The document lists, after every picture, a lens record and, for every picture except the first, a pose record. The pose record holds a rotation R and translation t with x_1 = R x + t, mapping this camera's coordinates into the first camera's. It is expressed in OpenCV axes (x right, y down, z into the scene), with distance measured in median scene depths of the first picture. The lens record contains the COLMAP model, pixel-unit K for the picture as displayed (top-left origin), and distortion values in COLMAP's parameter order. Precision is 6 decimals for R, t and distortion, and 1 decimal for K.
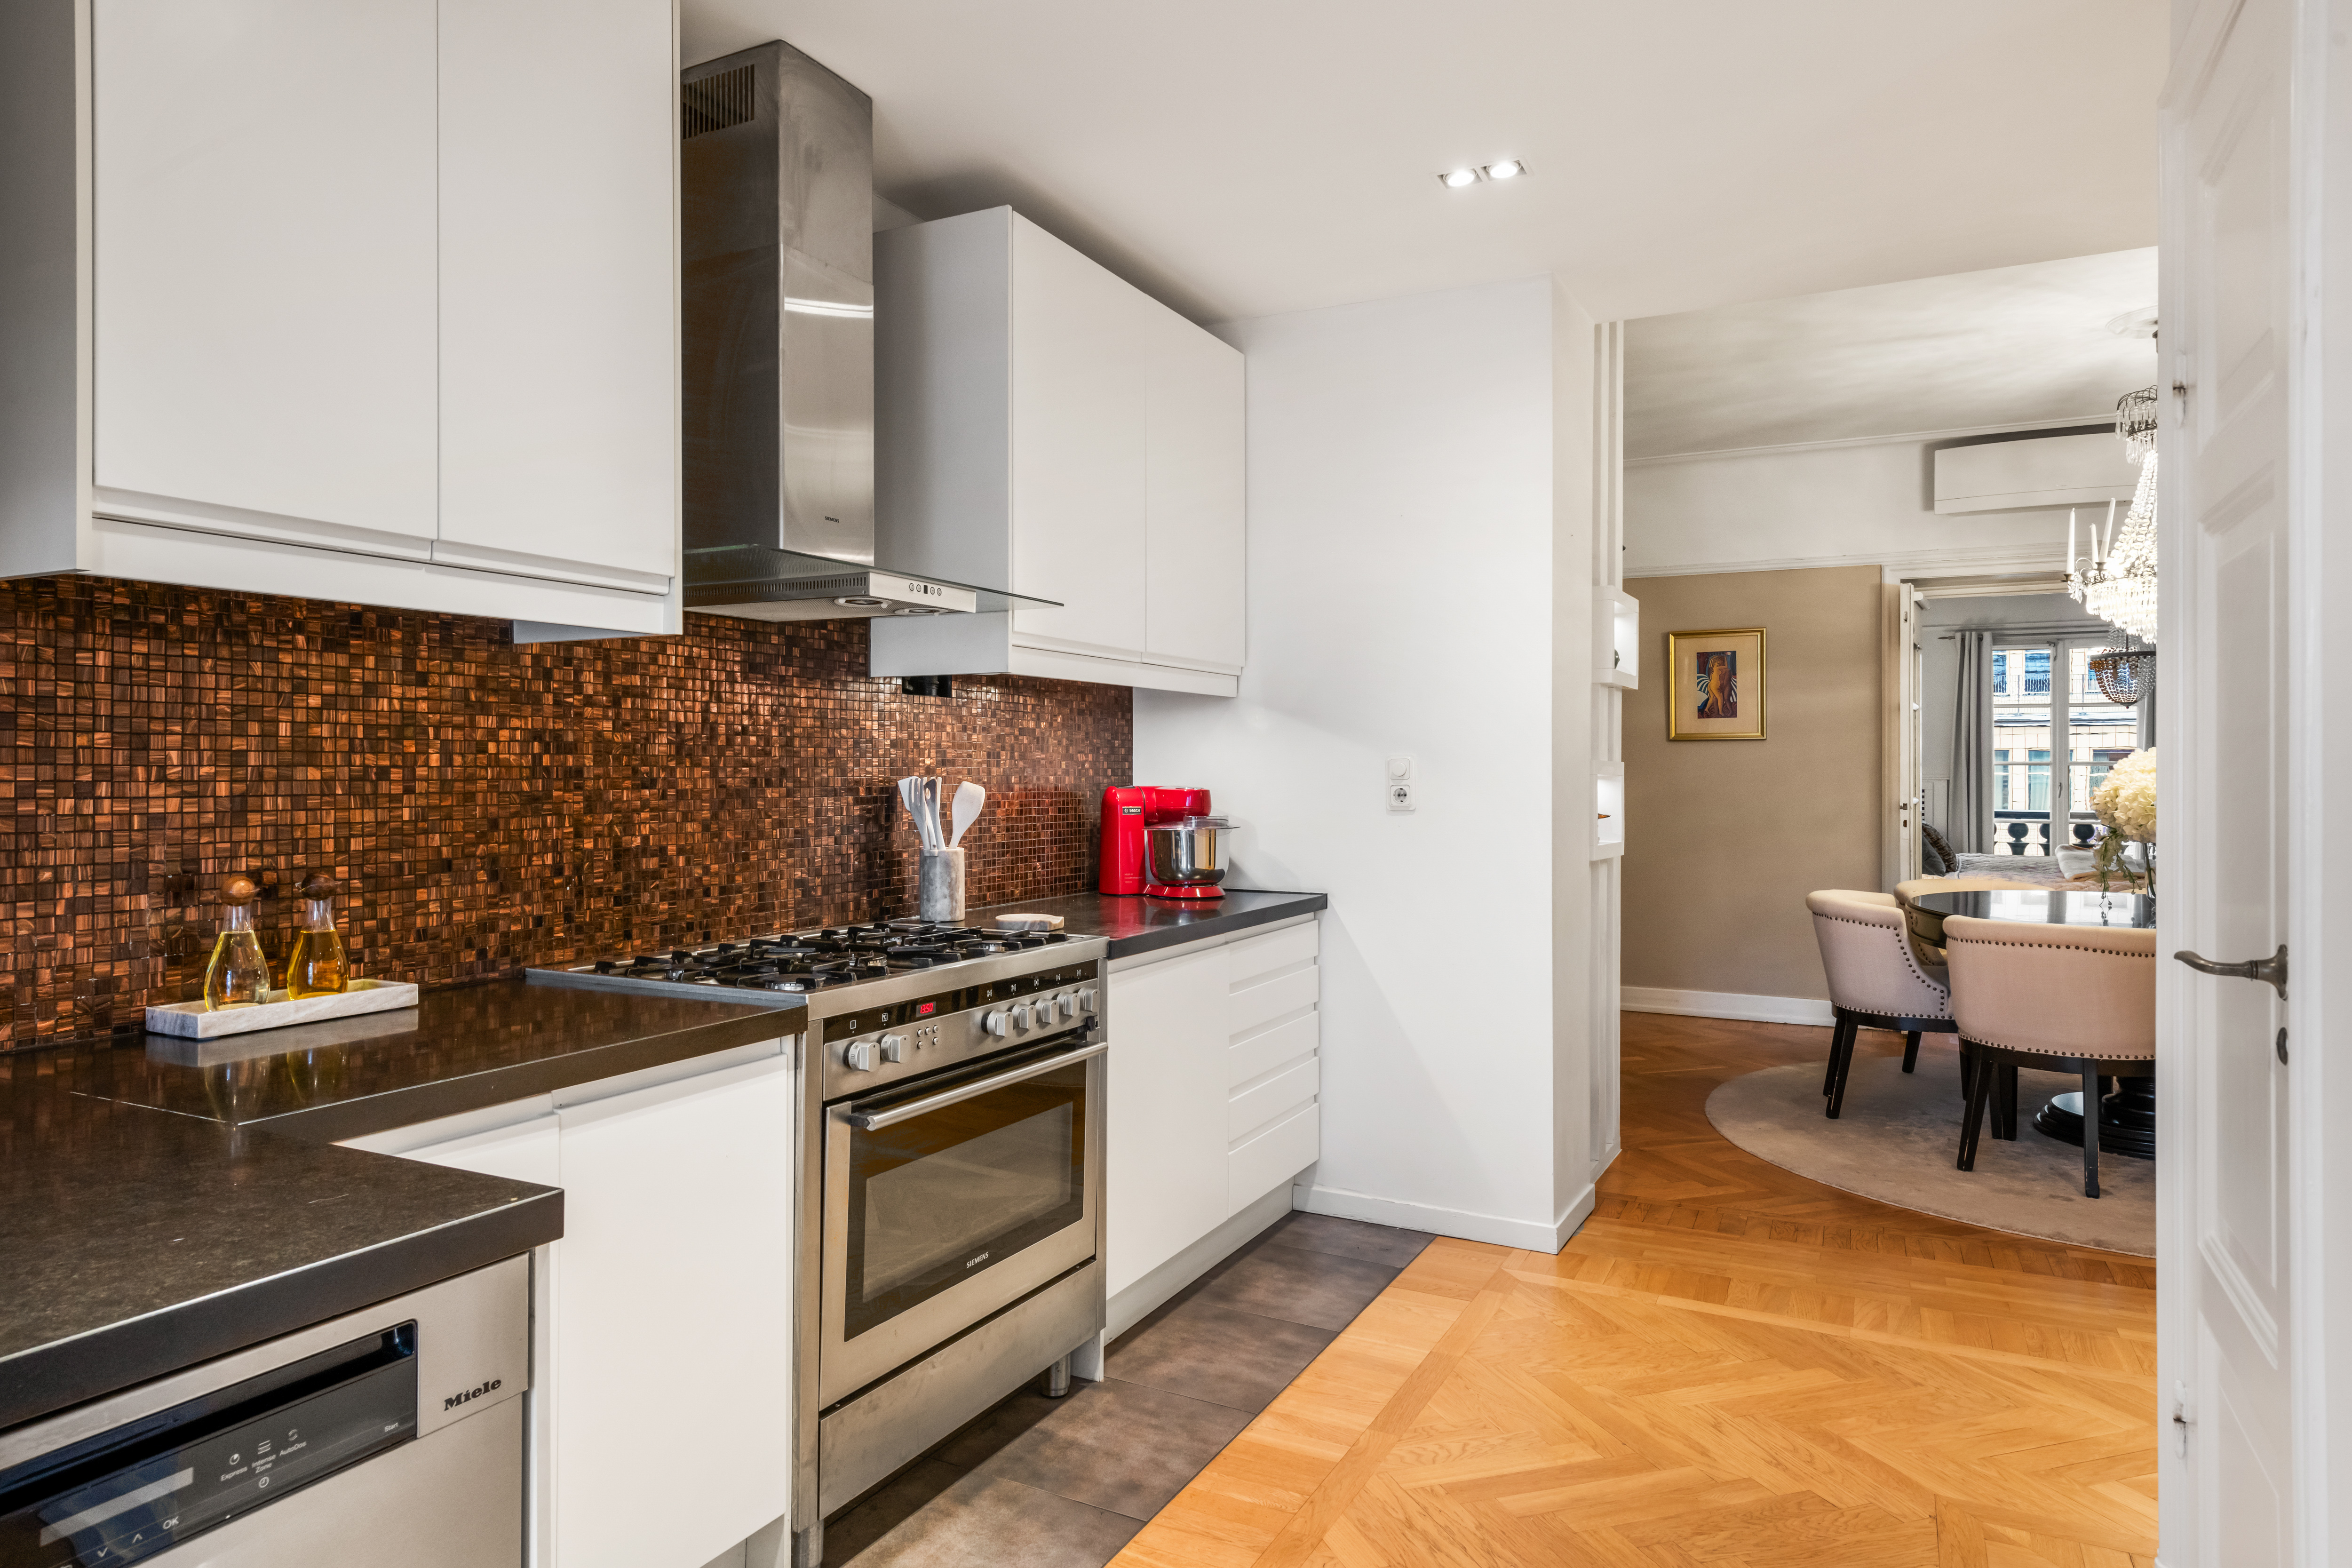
lens RADIAL K [[1424.0, 0, 1170.6], [0, 1424.0, 764.4], [0, 0, 1]] dist [0.024607, -0.014417]
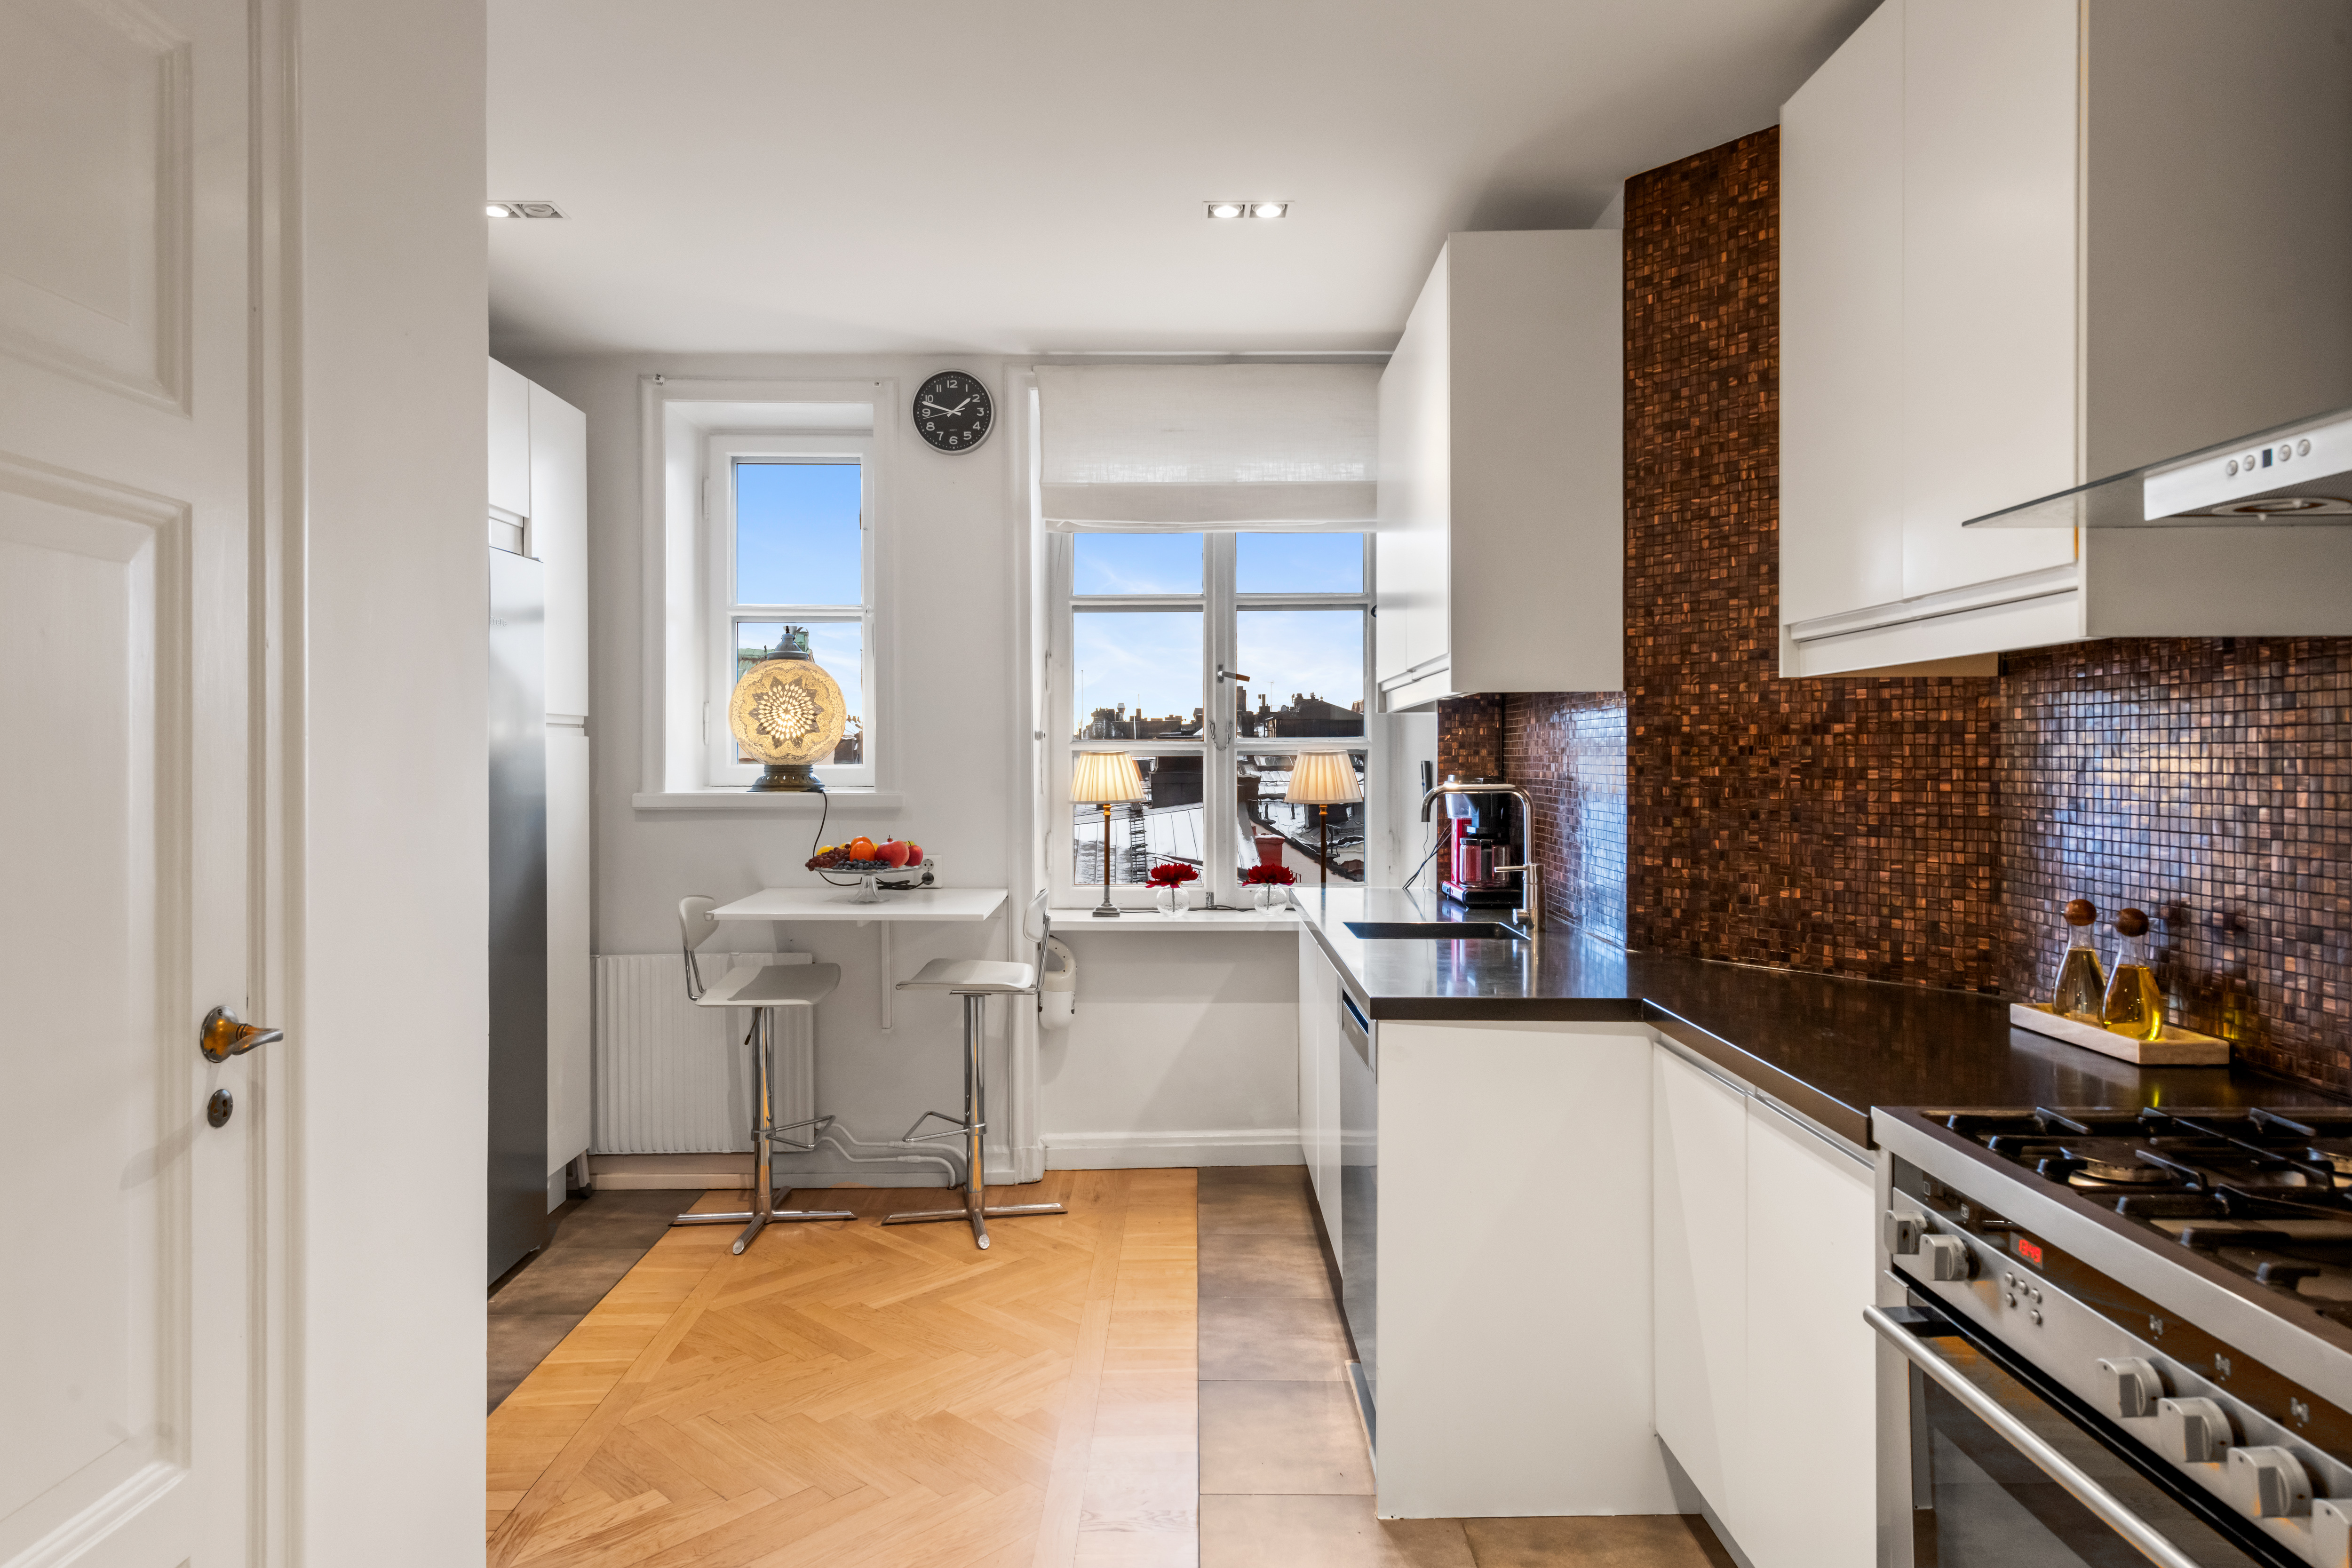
lens RADIAL K [[1424.0, 0, 1171.1], [0, 1424.0, 762.6], [0, 0, 1]] dist [0.024607, -0.014417]
pose [[-0.891442, 0.003862, -0.453118, 0.356567], [0.004026, 0.999992, 0.000603, -0.023300], [0.453117, -0.001287, -0.891450, 1.228497]]
